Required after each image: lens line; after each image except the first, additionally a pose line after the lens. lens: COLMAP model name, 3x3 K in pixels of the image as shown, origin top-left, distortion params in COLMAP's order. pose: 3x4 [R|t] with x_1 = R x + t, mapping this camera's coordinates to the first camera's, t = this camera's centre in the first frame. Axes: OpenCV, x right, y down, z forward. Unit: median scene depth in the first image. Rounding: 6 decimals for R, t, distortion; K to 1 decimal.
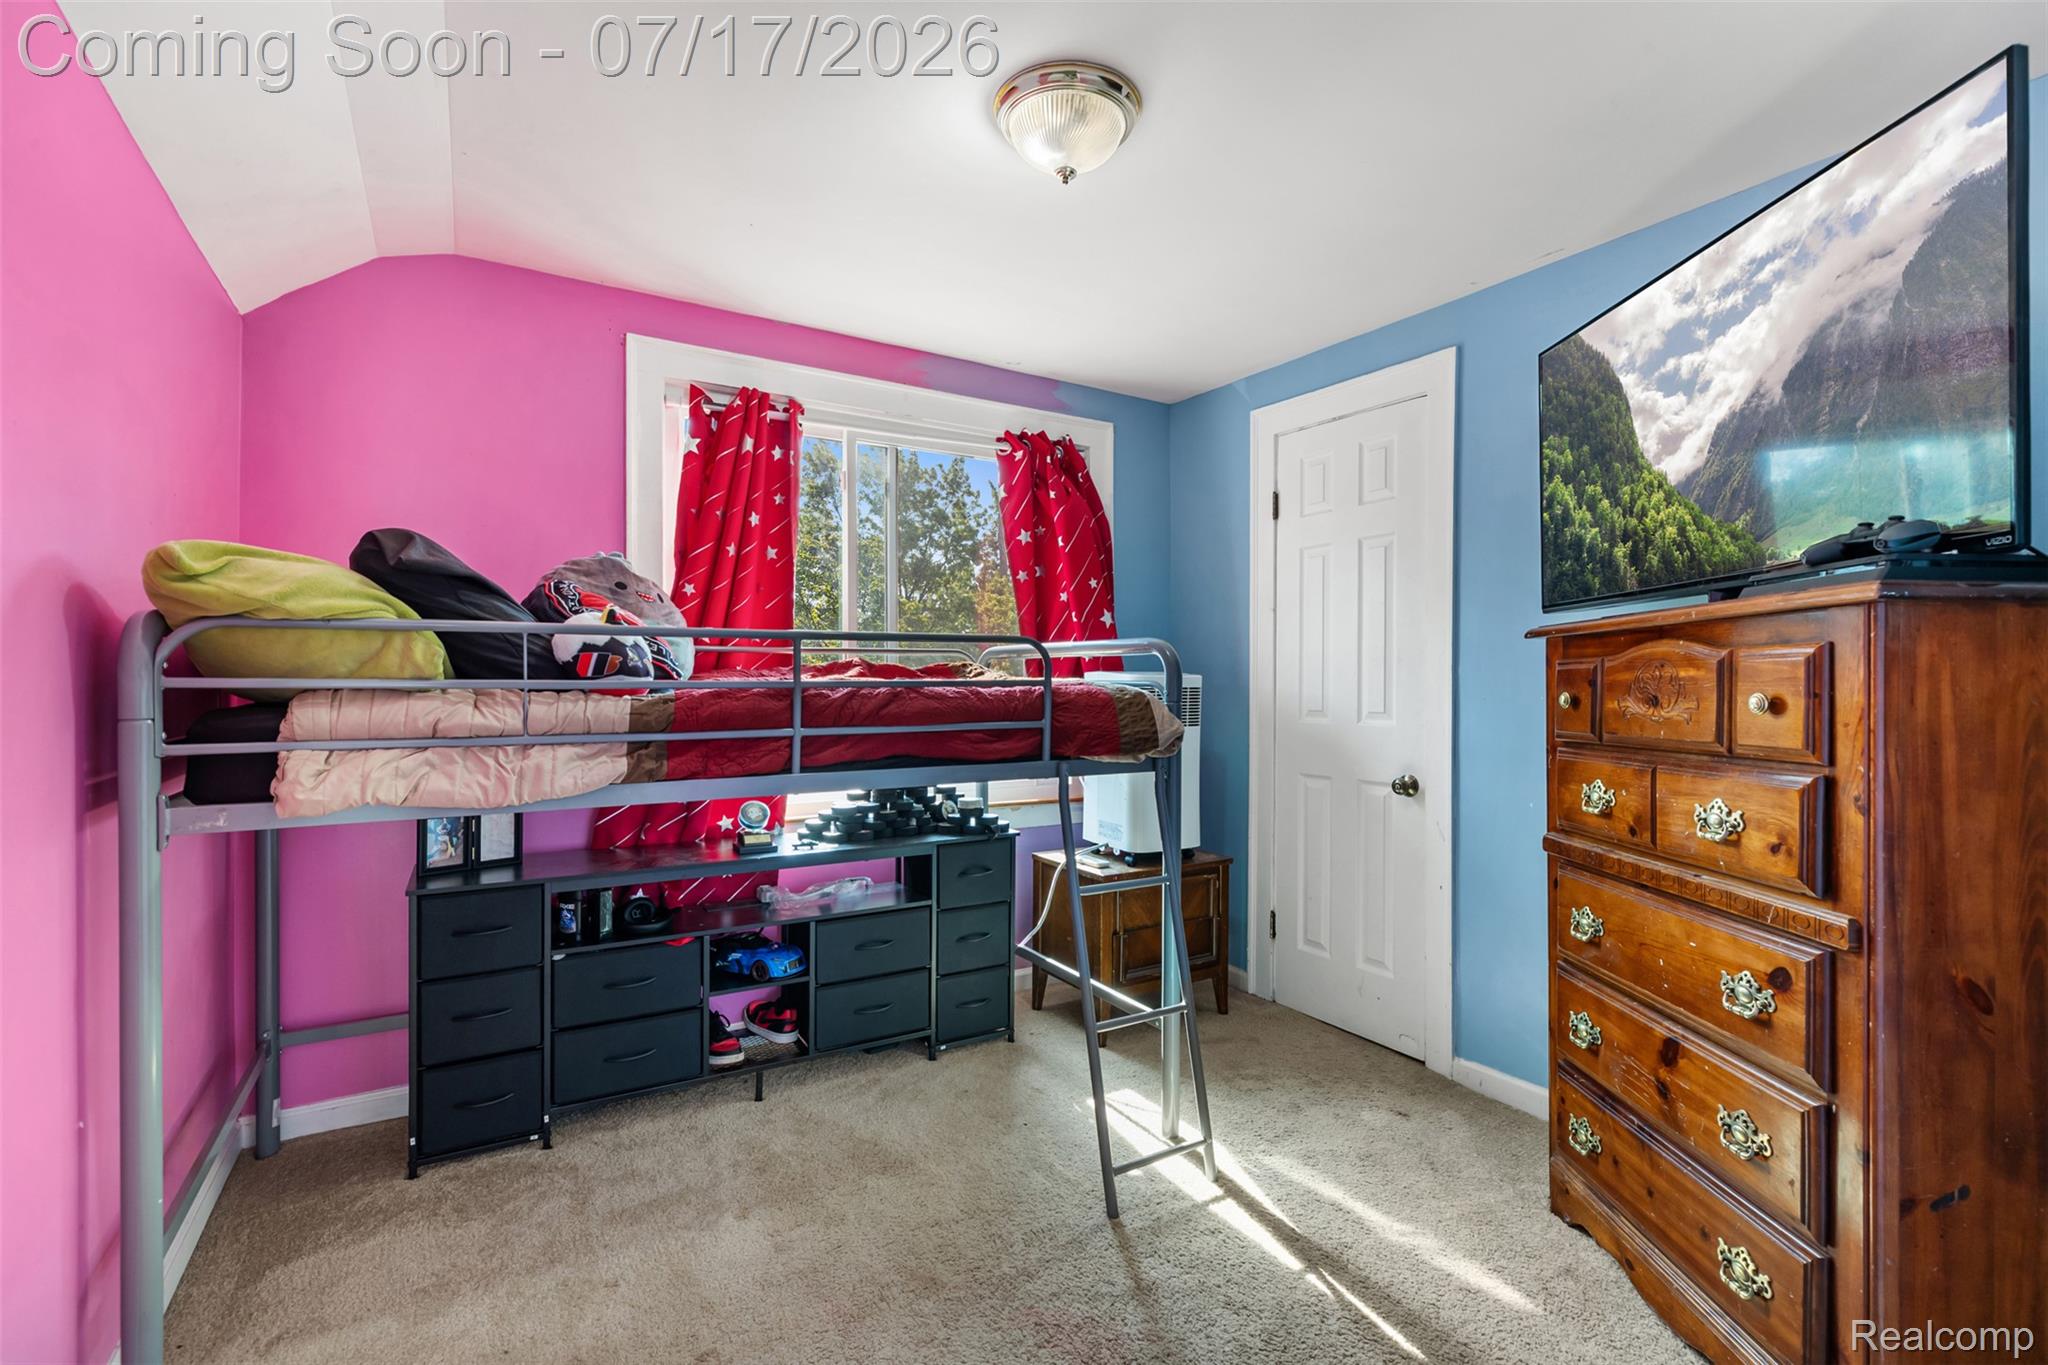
lens RADIAL K [[921.8, 0, 1026.2], [0, 921.8, 680.3], [0, 0, 1]] dist [-0.000022, 0.001849]
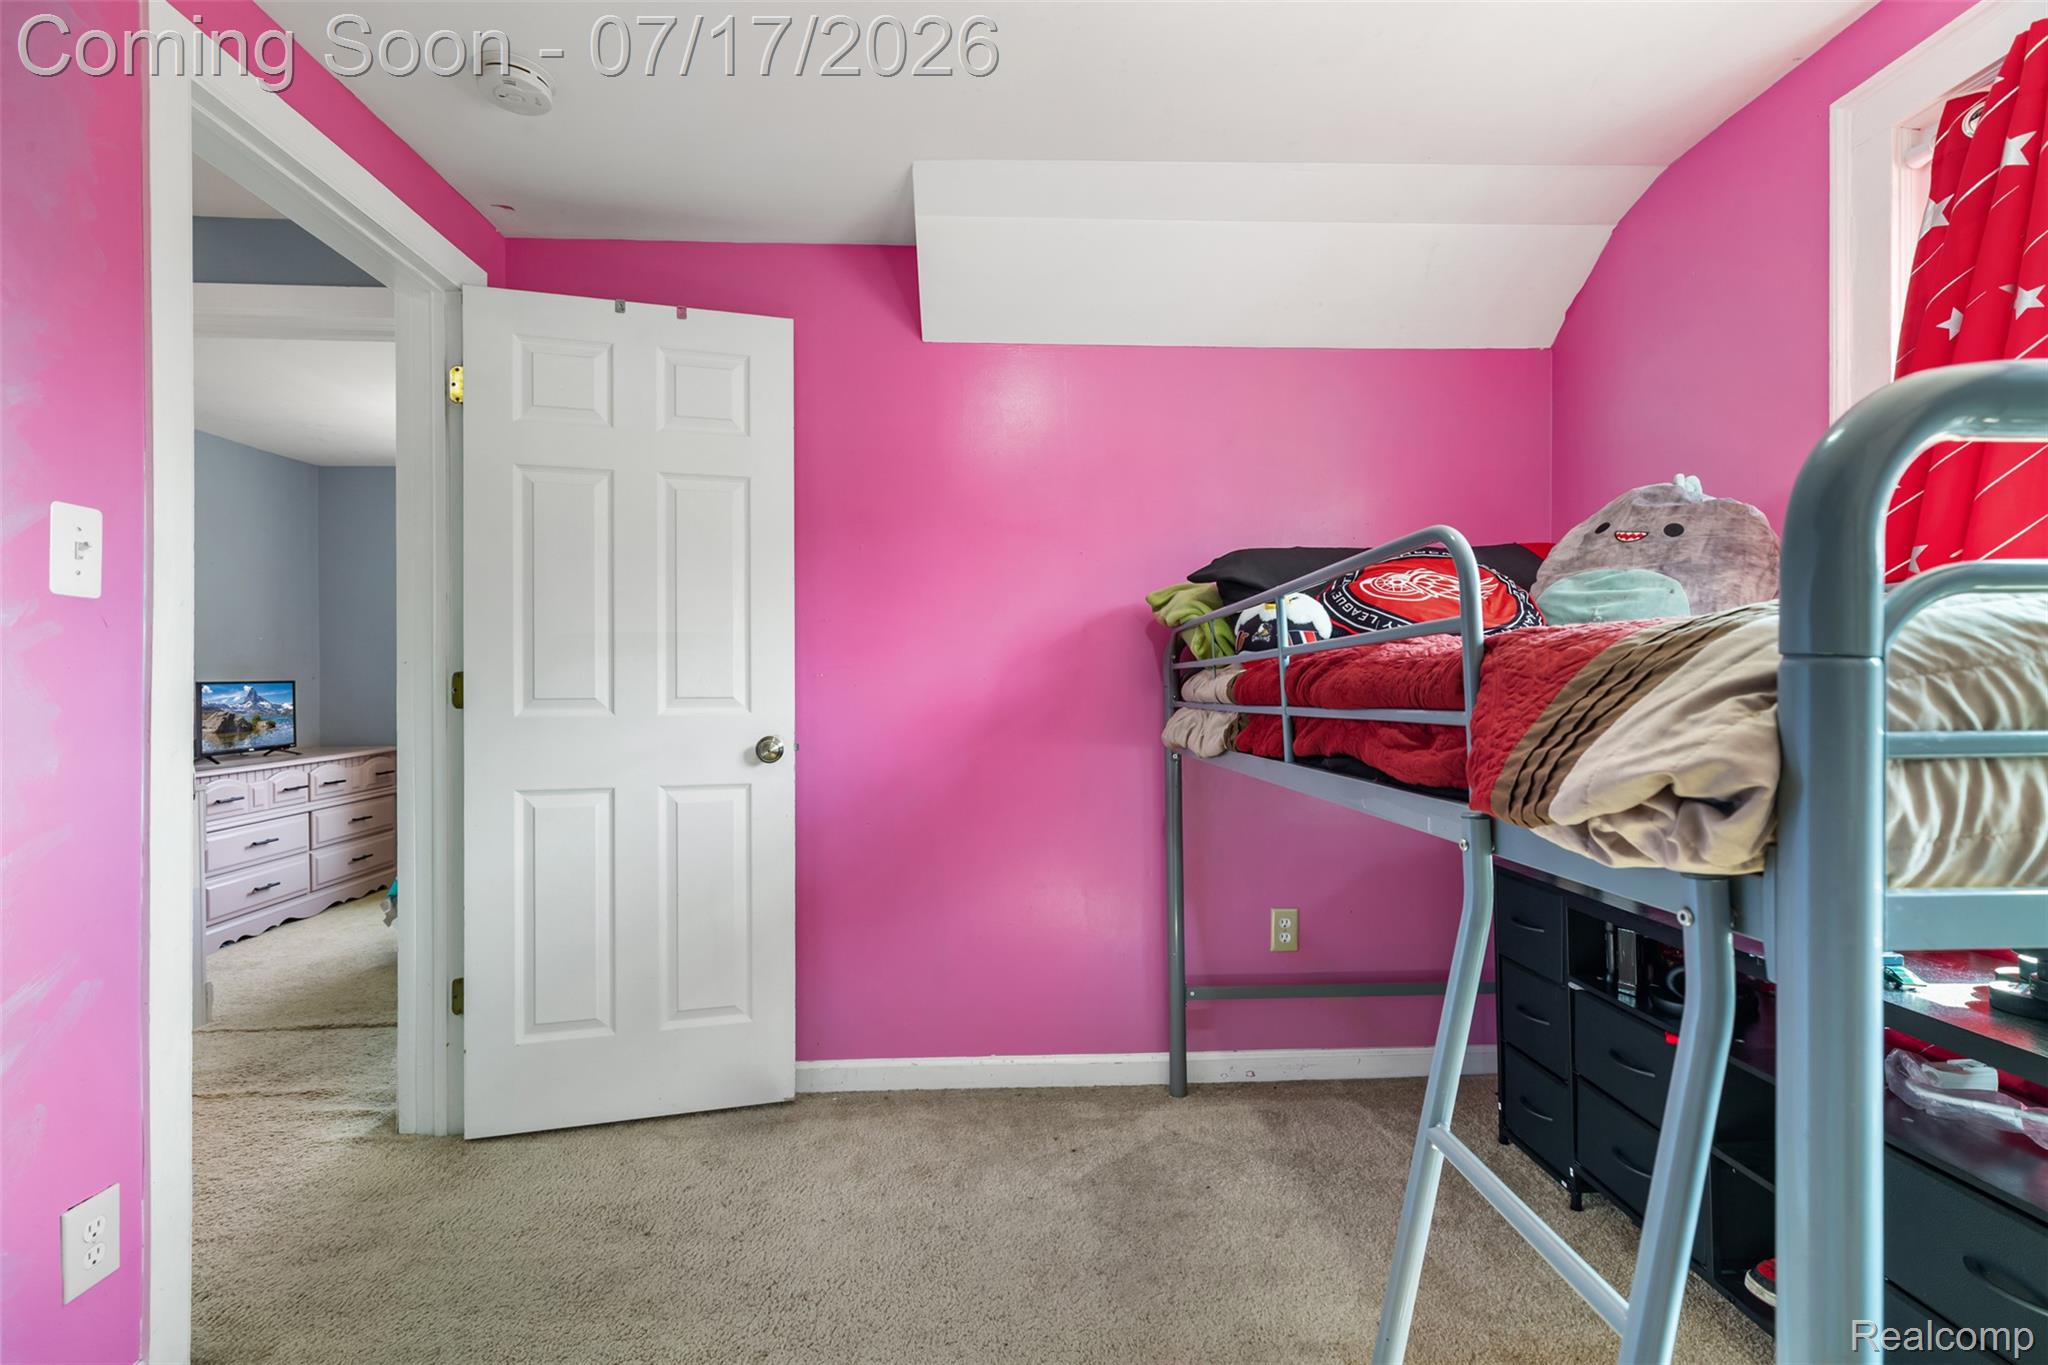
lens RADIAL K [[921.8, 0, 1030.1], [0, 921.8, 682.5], [0, 0, 1]] dist [-0.000022, 0.001849]
pose [[-0.498192, -0.008898, -0.867021, 0.435594], [0.000725, 0.999943, -0.010679, 0.030932], [0.867066, -0.005949, -0.498157, 0.933556]]
